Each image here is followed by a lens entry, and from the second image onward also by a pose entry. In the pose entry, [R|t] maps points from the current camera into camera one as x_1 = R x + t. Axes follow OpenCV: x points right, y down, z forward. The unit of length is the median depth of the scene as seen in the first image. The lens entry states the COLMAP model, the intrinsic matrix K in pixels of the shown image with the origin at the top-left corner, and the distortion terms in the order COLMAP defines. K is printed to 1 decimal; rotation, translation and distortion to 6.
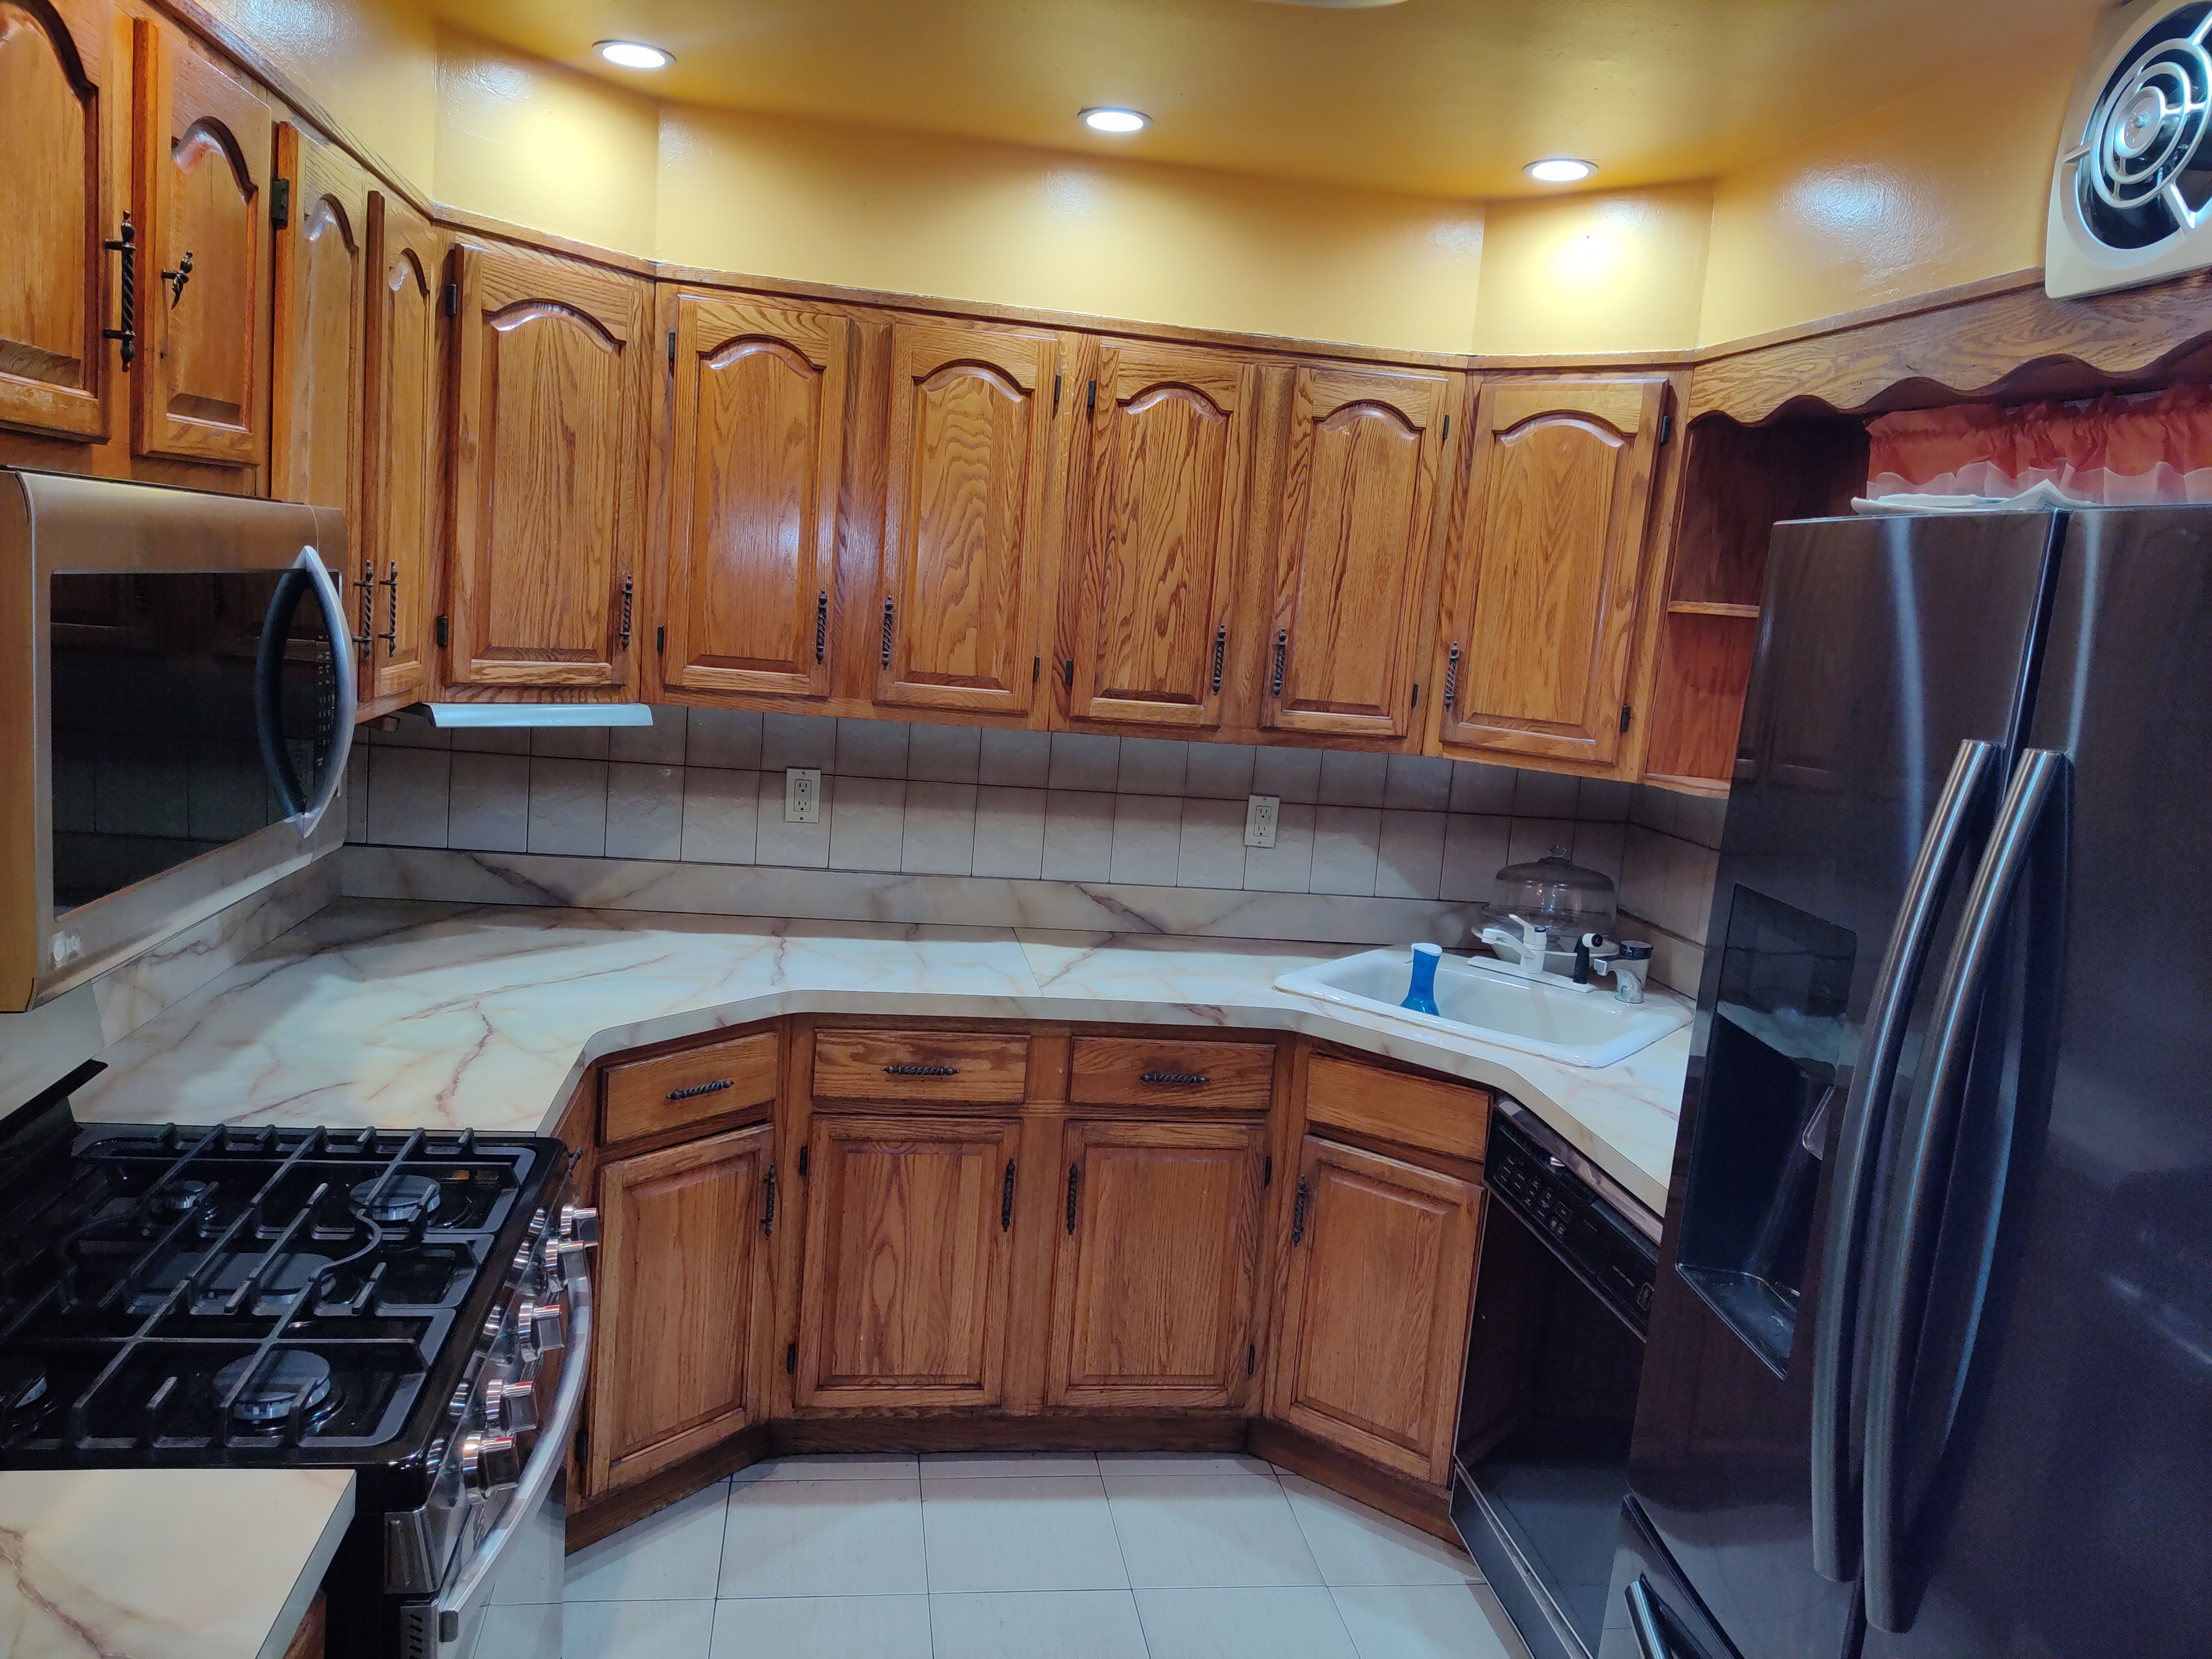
lens RADIAL K [[1673.9, 0, 943.1], [0, 1673.9, 831.4], [0, 0, 1]] dist [0.102011, -0.078018]
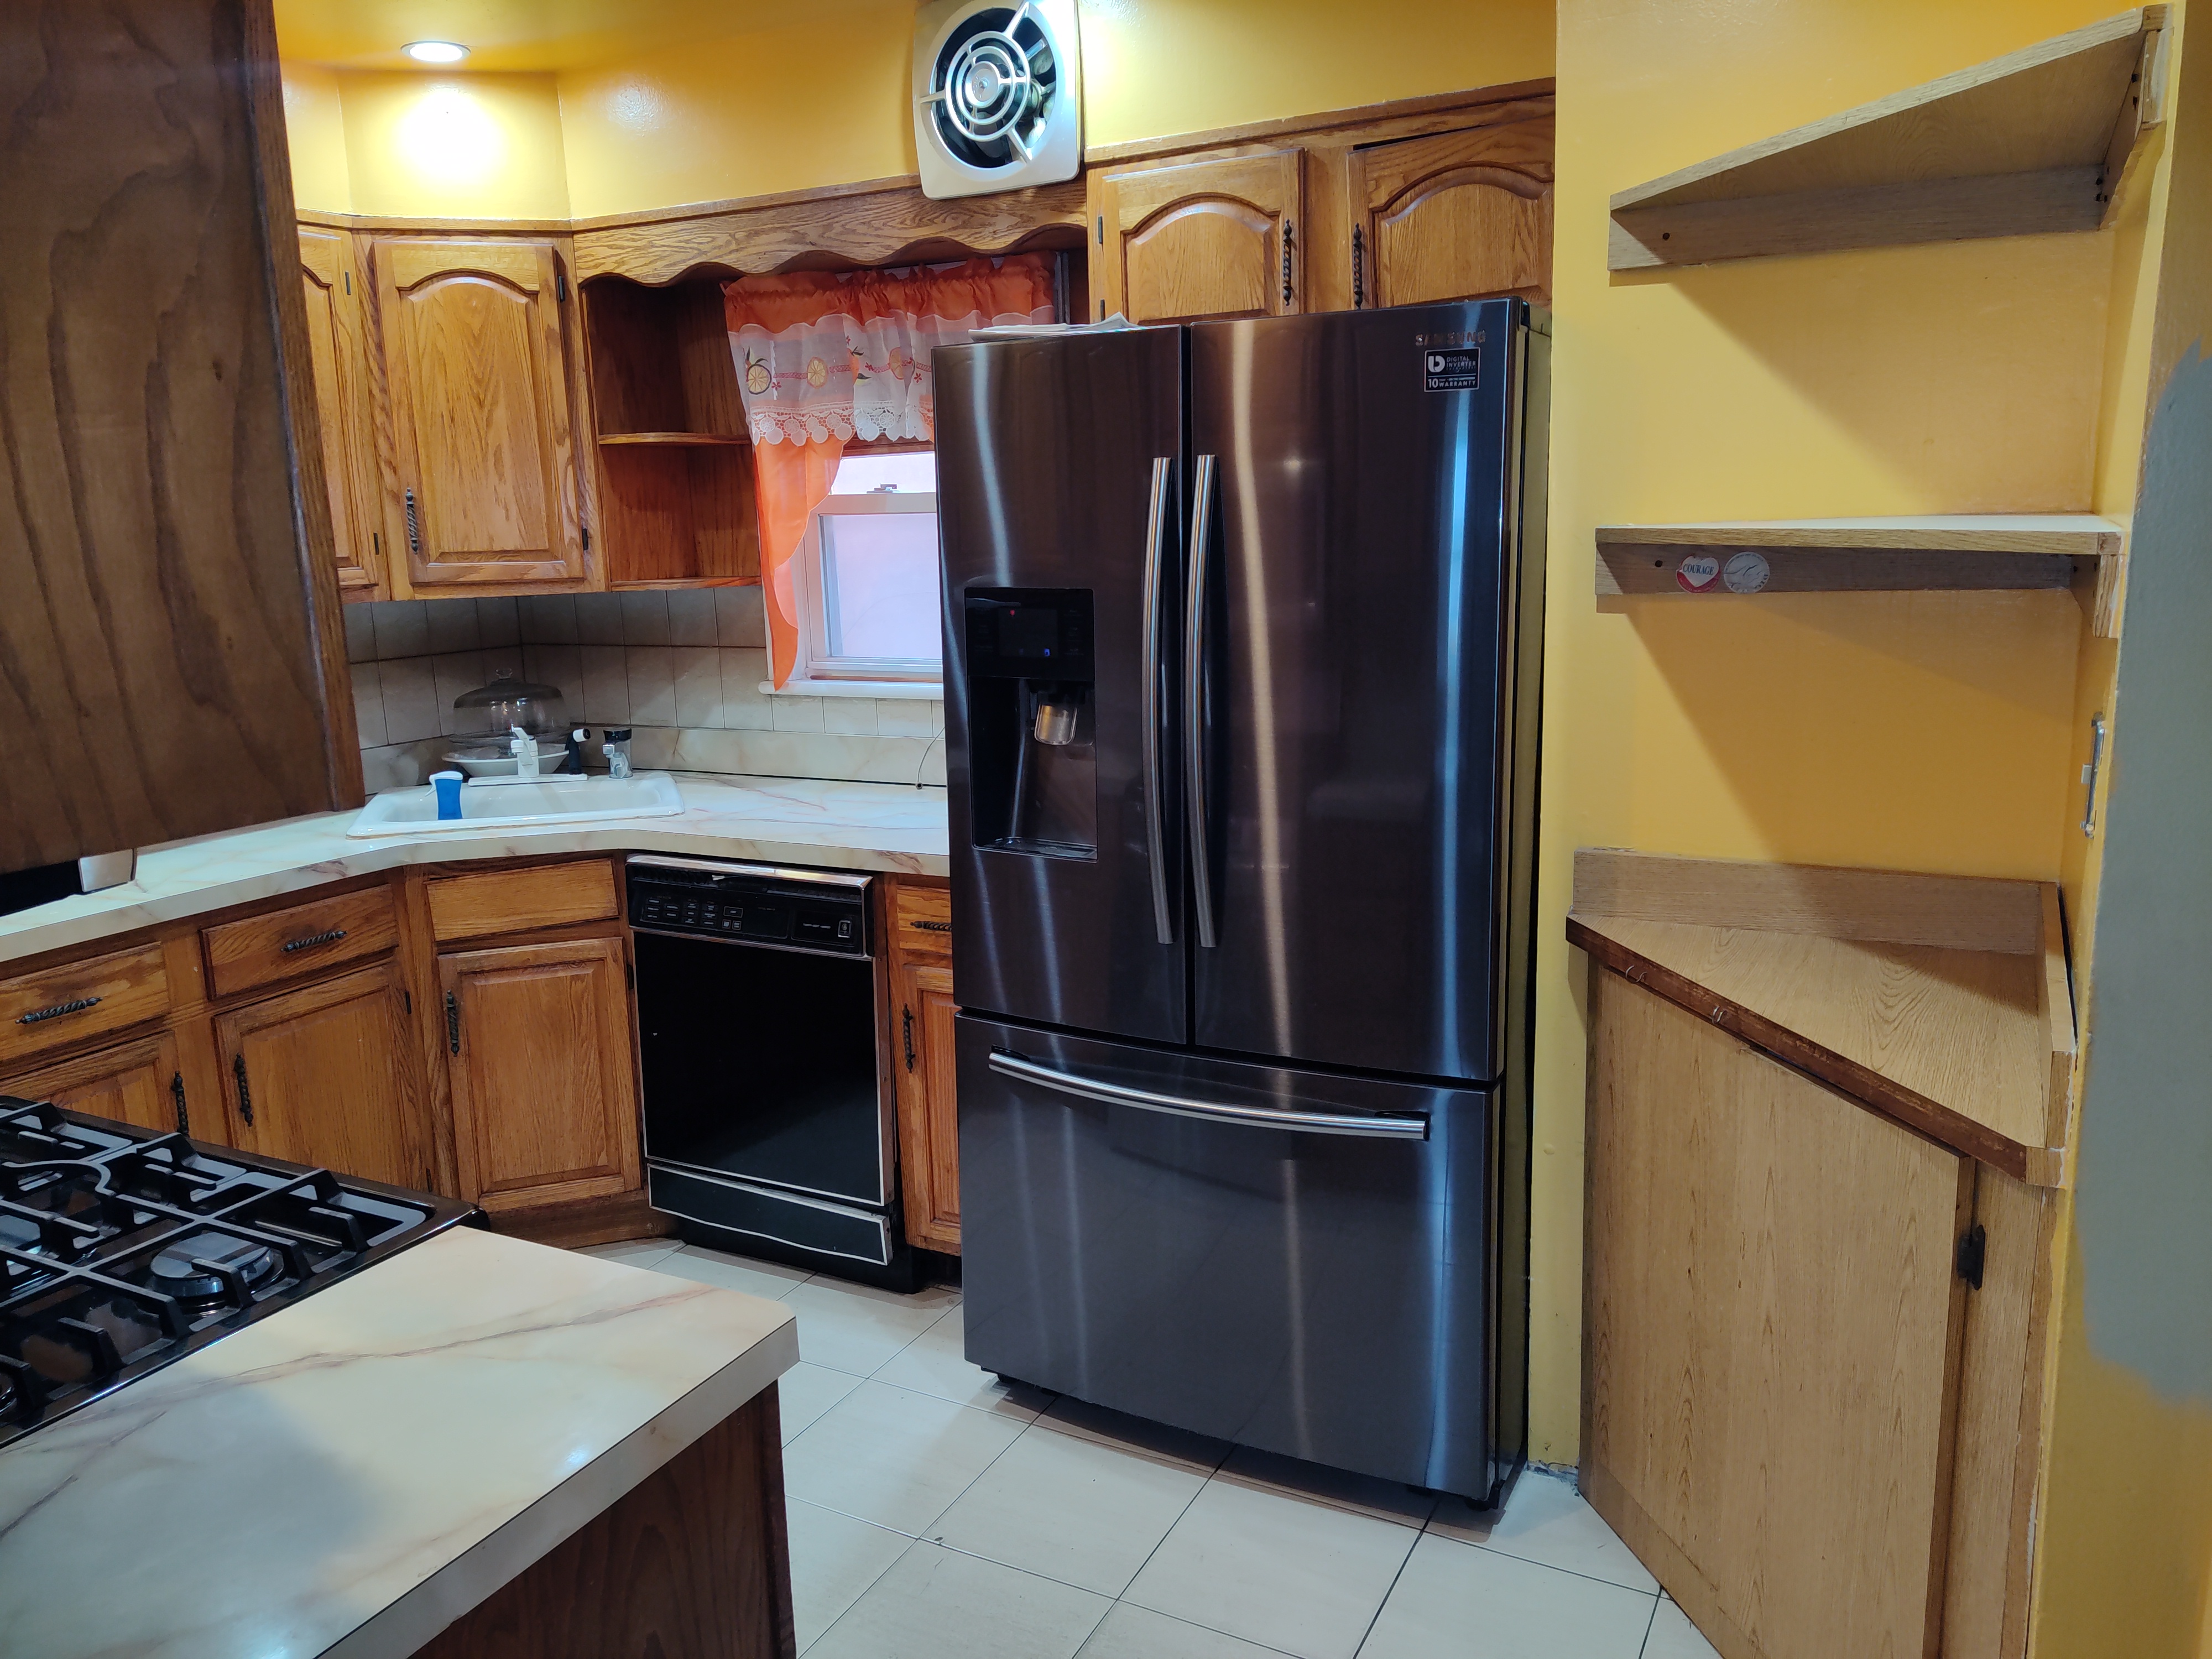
lens RADIAL K [[1673.9, 0, 1105.5], [0, 1673.9, 834.3], [0, 0, 1]] dist [0.102011, -0.078018]
pose [[0.590042, -0.251677, 0.767144, -0.355843], [0.198073, 0.966259, 0.164656, 0.011025], [-0.782699, 0.054796, 0.619983, -0.010420]]
